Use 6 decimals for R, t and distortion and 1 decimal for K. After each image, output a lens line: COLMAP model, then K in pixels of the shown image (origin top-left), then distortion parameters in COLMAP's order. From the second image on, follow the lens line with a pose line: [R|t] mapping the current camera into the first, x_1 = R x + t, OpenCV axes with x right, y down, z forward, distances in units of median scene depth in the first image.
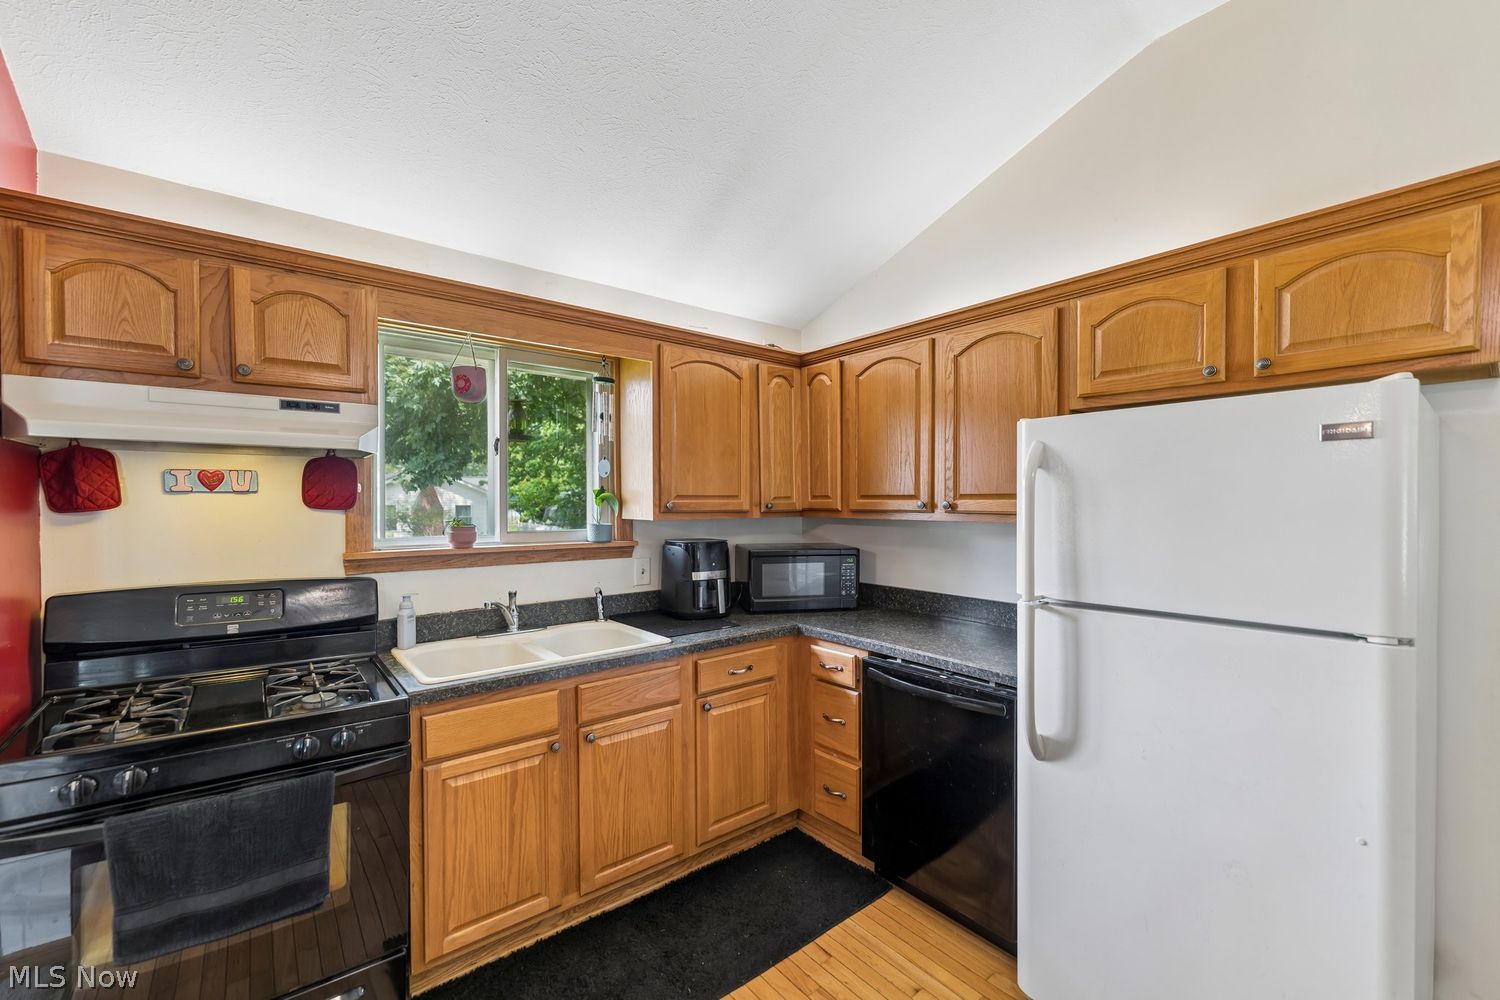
lens RADIAL K [[614.1, 0, 751.5], [0, 614.1, 511.2], [0, 0, 1]] dist [-0.000053, -0.000505]
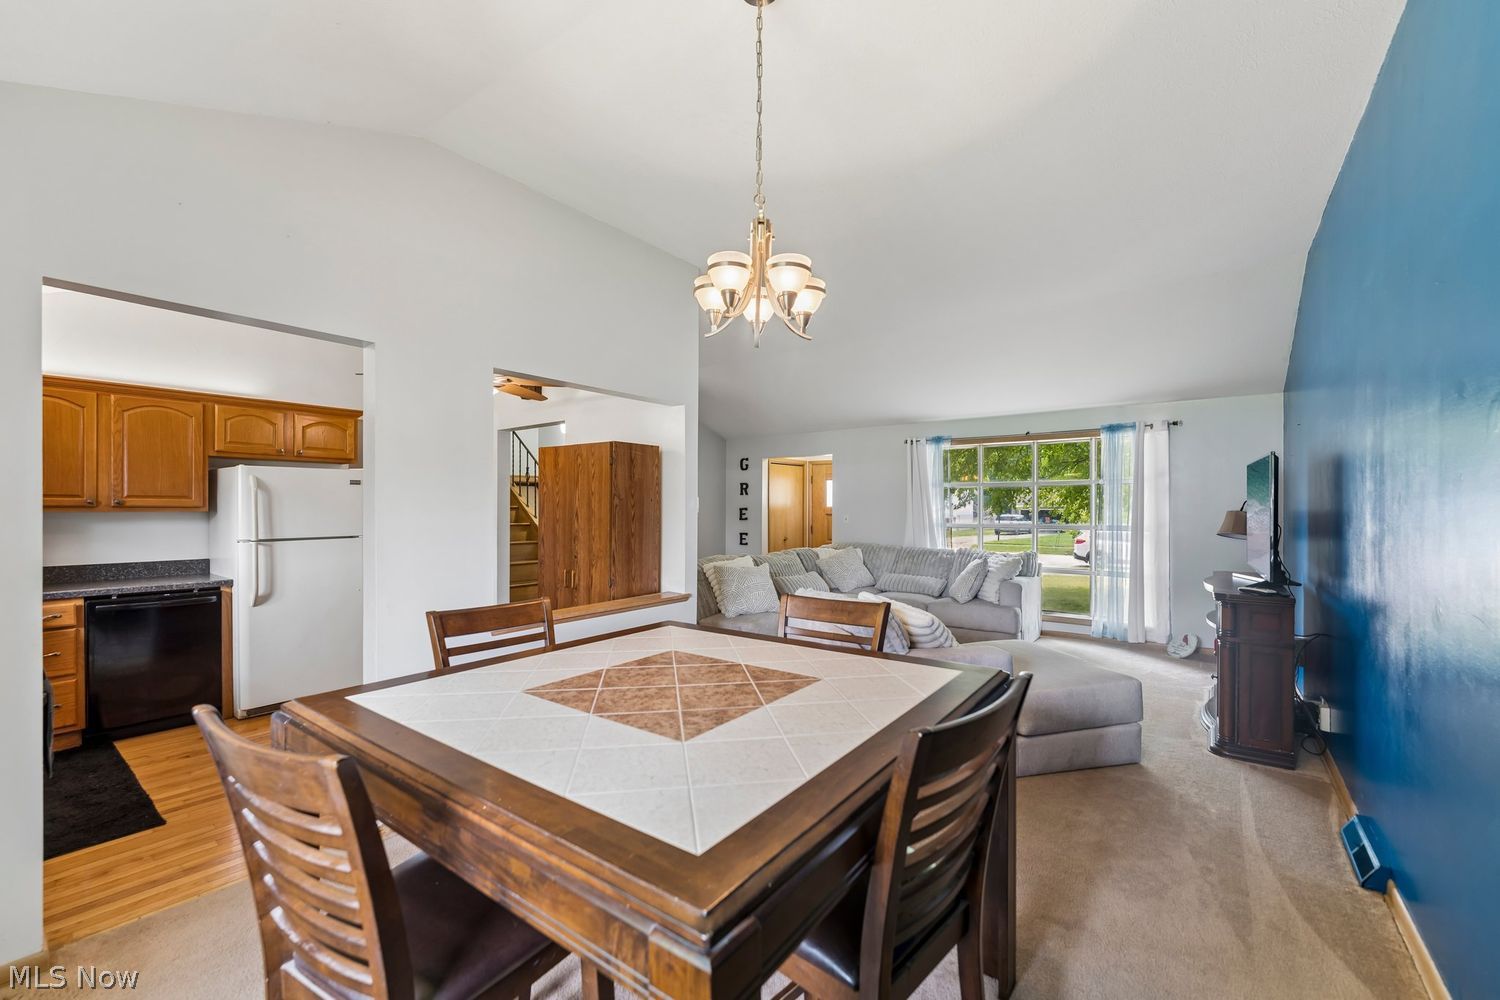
lens RADIAL K [[614.1, 0, 750.6], [0, 614.1, 504.7], [0, 0, 1]] dist [-0.000053, -0.000505]
pose [[-0.238223, 0.000136, 0.971211, -1.961489], [0.012607, 0.999916, 0.002952, 0.016052], [-0.971129, 0.012947, -0.238204, -0.274959]]
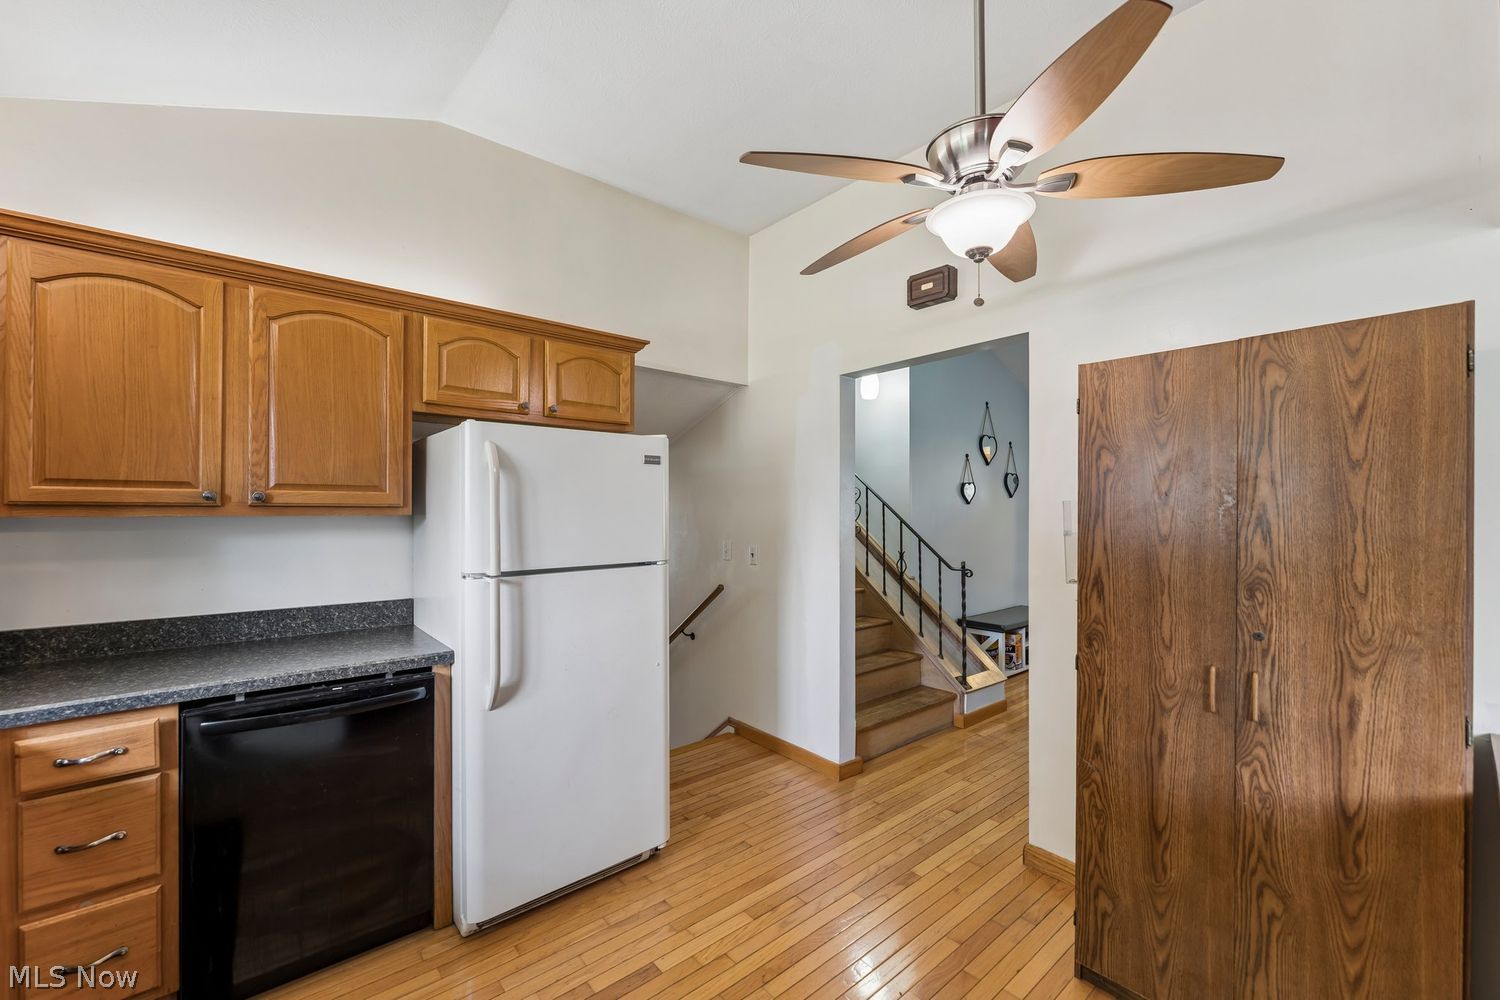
lens RADIAL K [[614.1, 0, 758.1], [0, 614.1, 500.5], [0, 0, 1]] dist [-0.000053, -0.000505]
pose [[-0.032177, 0.012604, 0.999403, -0.619198], [0.015470, 0.999807, -0.012111, 0.018665], [-0.999362, 0.015071, -0.032366, 0.432122]]
